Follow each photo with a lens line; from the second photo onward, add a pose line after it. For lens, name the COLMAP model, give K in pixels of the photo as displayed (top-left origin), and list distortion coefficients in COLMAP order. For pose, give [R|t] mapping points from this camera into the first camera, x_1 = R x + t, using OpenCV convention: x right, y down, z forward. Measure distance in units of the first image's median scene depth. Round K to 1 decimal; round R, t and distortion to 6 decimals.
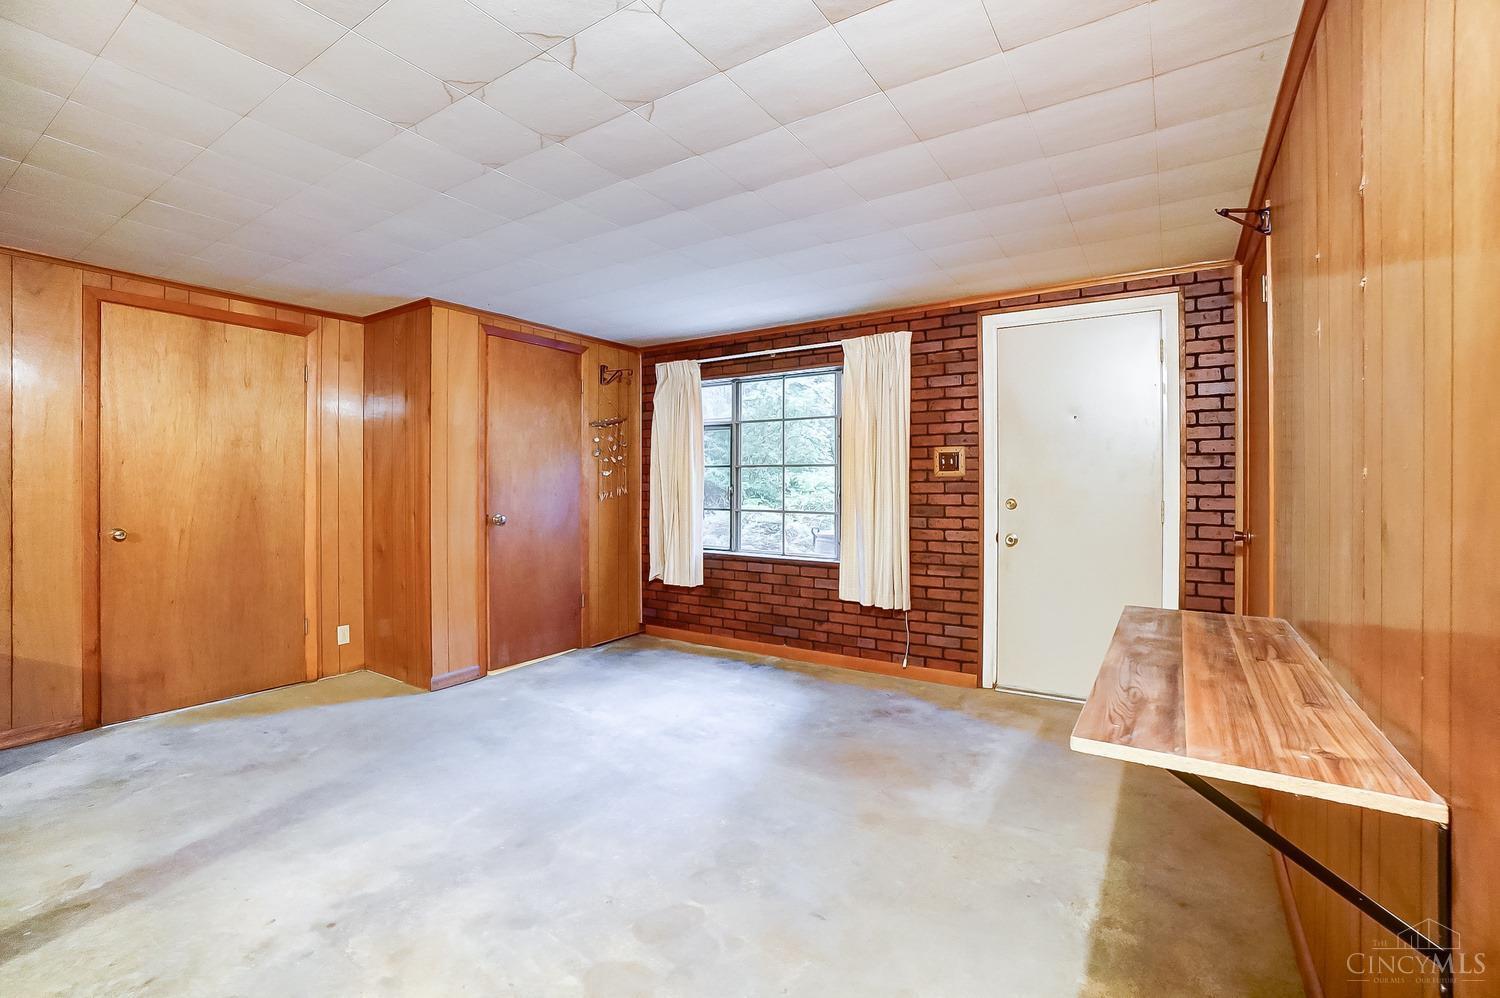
lens RADIAL K [[663.5, 0, 750.0], [0, 663.5, 499.0], [0, 0, 1]] dist [-0.039845, 0.000974]
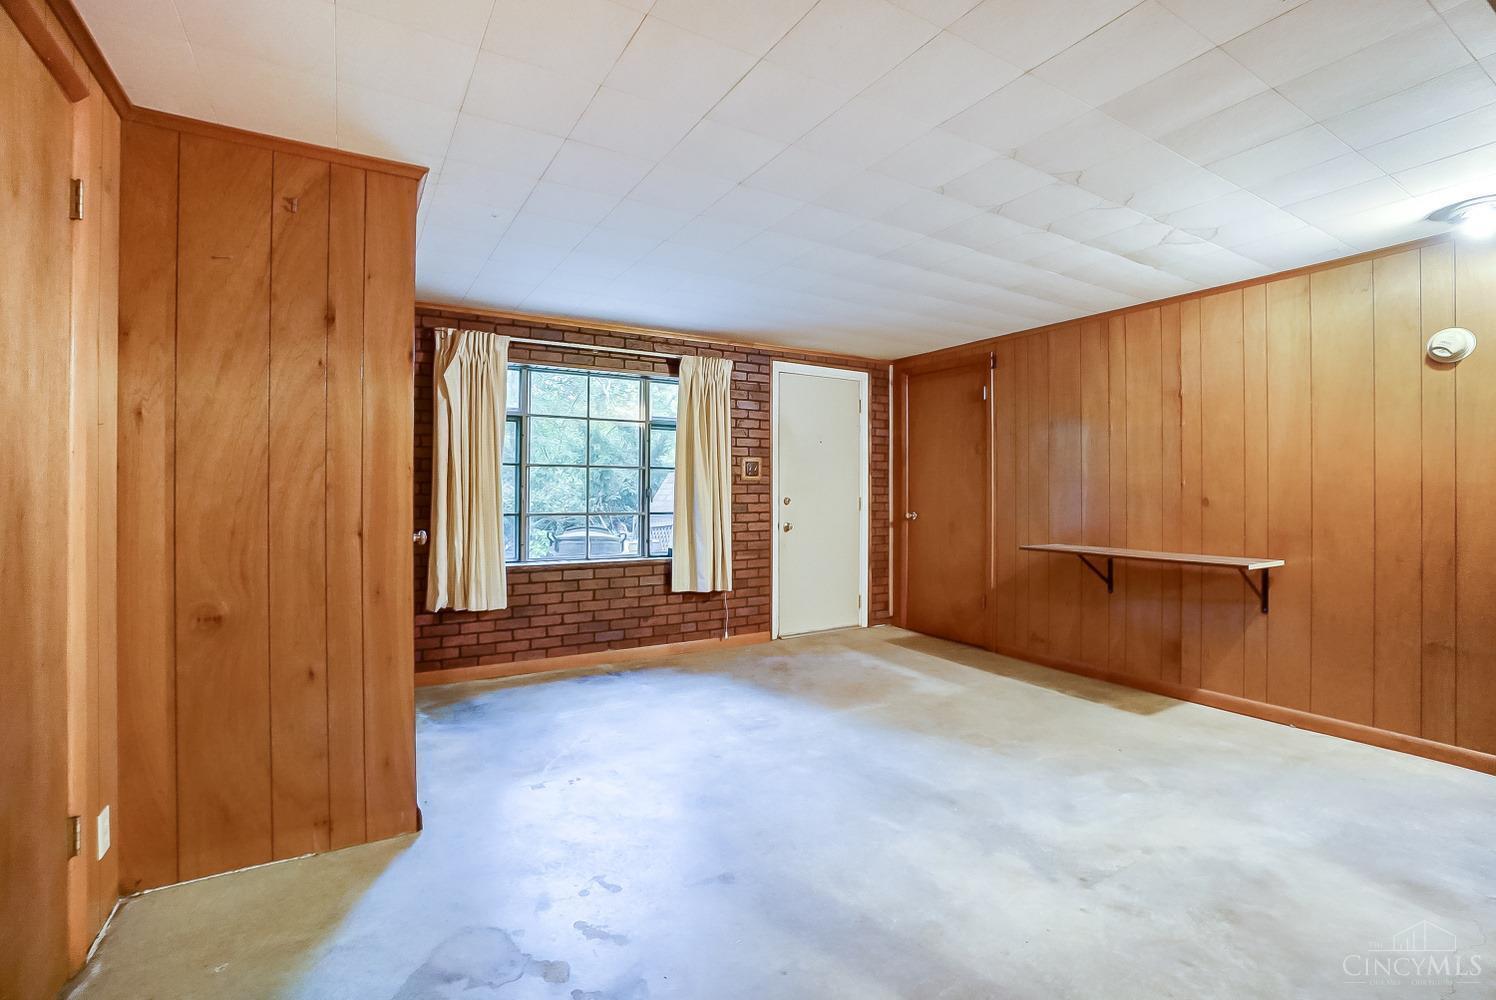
lens RADIAL K [[648.4, 0, 748.0], [0, 648.4, 500.0], [0, 0, 1]] dist [-0.053625, 0.000017]
pose [[0.445349, -0.012252, 0.895273, -0.825908], [0.016535, 0.999848, 0.005457, -0.003278], [-0.895204, 0.012373, 0.445484, 0.453246]]
